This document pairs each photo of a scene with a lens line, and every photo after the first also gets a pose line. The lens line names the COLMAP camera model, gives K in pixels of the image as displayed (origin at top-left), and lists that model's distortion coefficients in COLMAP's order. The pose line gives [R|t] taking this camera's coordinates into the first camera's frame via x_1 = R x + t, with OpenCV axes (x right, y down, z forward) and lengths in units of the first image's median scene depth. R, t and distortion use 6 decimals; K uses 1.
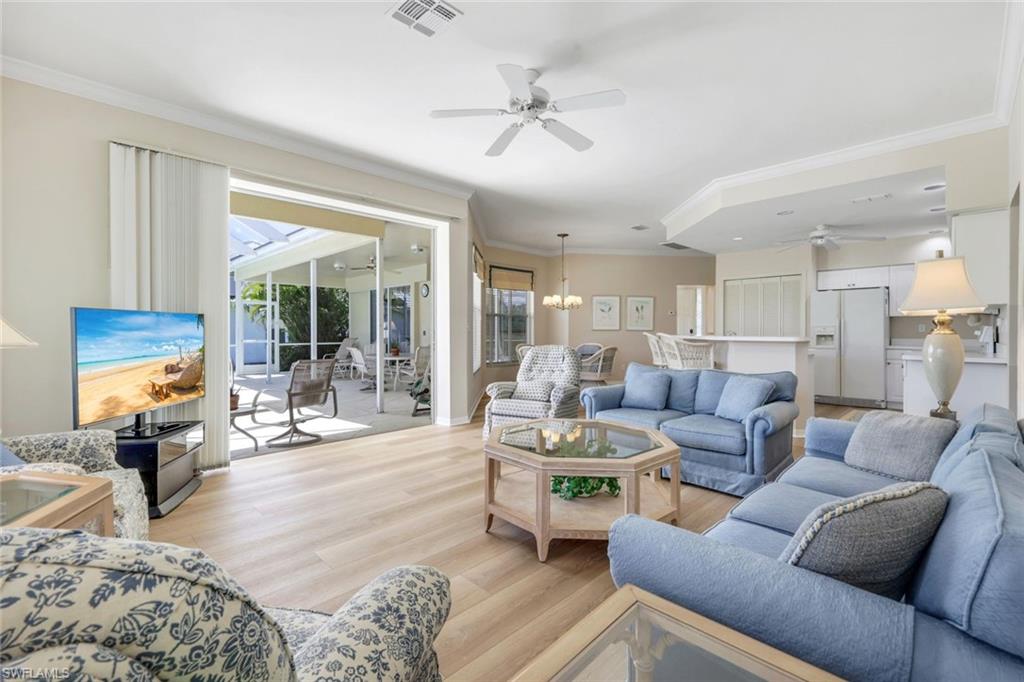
lens RADIAL K [[449.4, 0, 517.0], [0, 449.4, 330.0], [0, 0, 1]] dist [-0.000552, -0.000202]
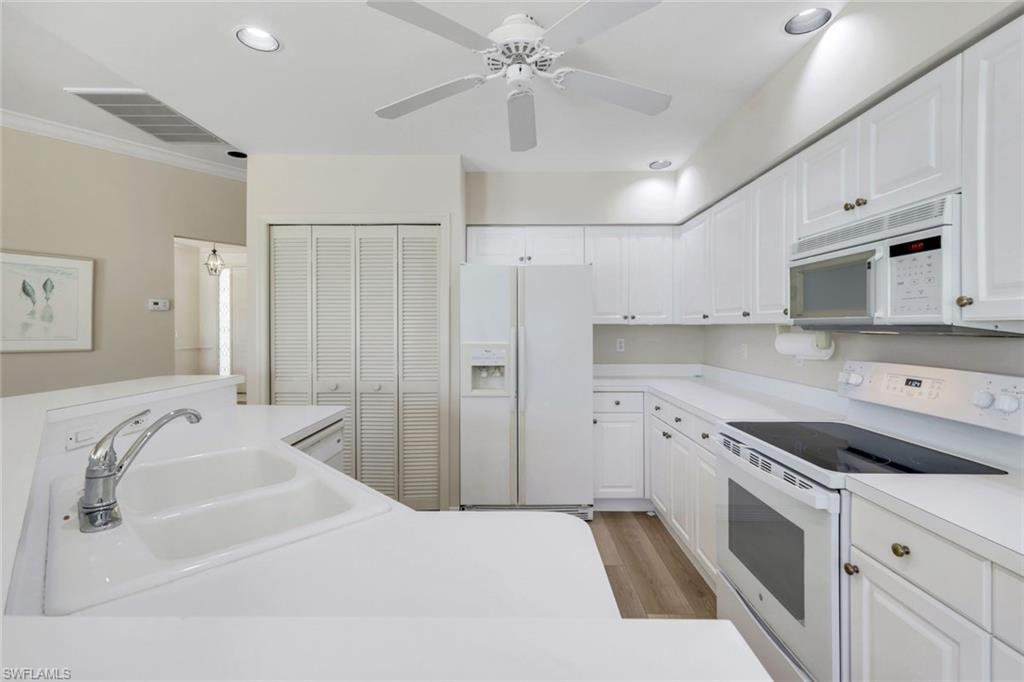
lens RADIAL K [[462.0, 0, 515.4], [0, 462.0, 330.1], [0, 0, 1]] dist [0.001588, 0.000559]
pose [[0.708473, -0.003837, 0.705728, 0.359043], [-0.003617, 0.999952, 0.009068, -0.025609], [-0.705729, -0.008977, 0.708425, 0.614343]]
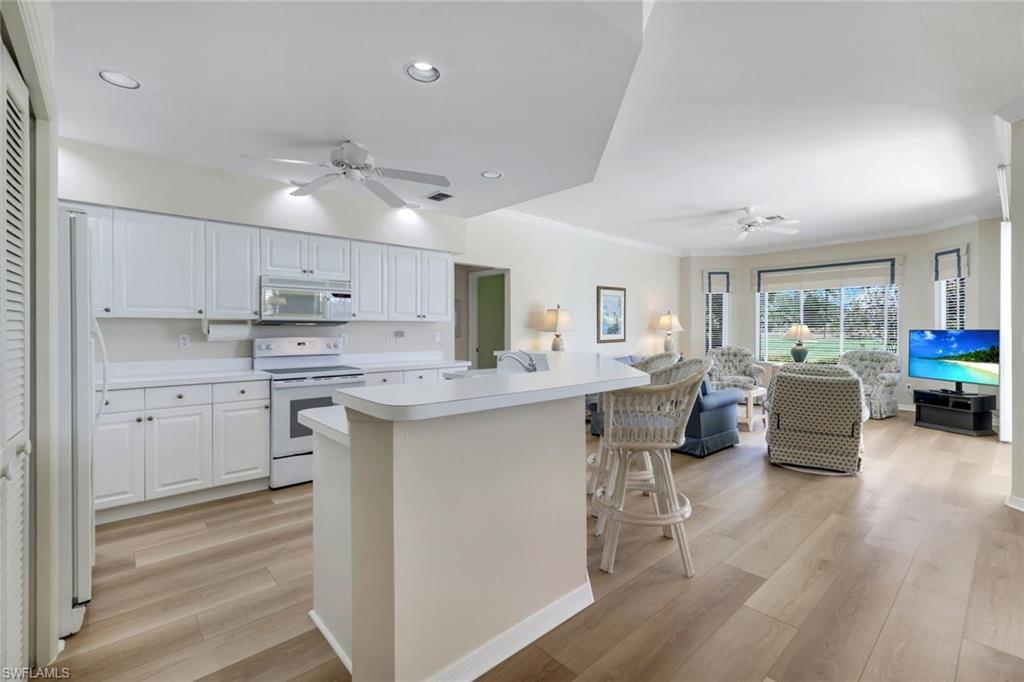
lens RADIAL K [[448.1, 0, 507.2], [0, 448.1, 333.6], [0, 0, 1]] dist [0.003704, 0.000524]
pose [[-0.997402, -0.006520, 0.071747, 0.362810], [-0.005389, 0.999858, 0.015940, -0.021445], [-0.071841, 0.015512, -0.997295, 1.178589]]
